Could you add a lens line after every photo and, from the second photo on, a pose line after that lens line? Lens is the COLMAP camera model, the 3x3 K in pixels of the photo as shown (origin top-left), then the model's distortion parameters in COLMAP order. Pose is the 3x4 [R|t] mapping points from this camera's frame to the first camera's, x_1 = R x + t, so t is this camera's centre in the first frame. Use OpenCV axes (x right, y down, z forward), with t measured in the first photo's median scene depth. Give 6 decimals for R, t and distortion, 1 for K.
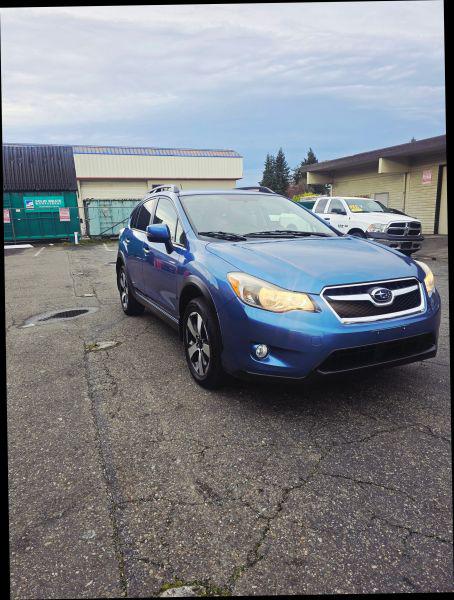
lens RADIAL K [[397.2, 0, 226.5], [0, 397.2, 301.0], [0, 0, 1]] dist [0.047682, -0.028230]
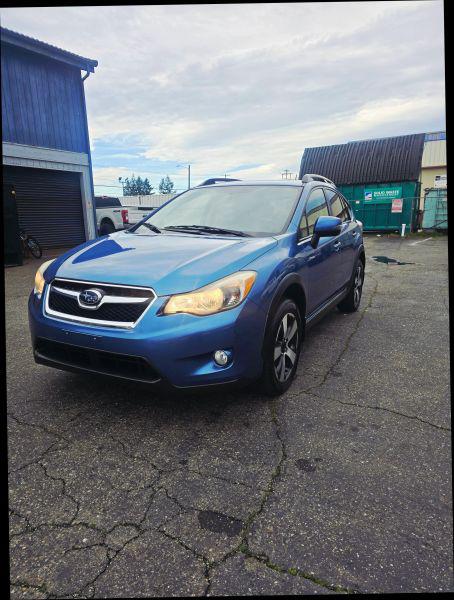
lens RADIAL K [[397.2, 0, 226.7], [0, 397.2, 302.6], [0, 0, 1]] dist [0.047682, -0.028230]
pose [[0.557971, 0.202590, -0.804752, 0.204115], [-0.182124, 0.975996, 0.119425, -0.026566], [0.809629, 0.079929, 0.581474, 0.113058]]
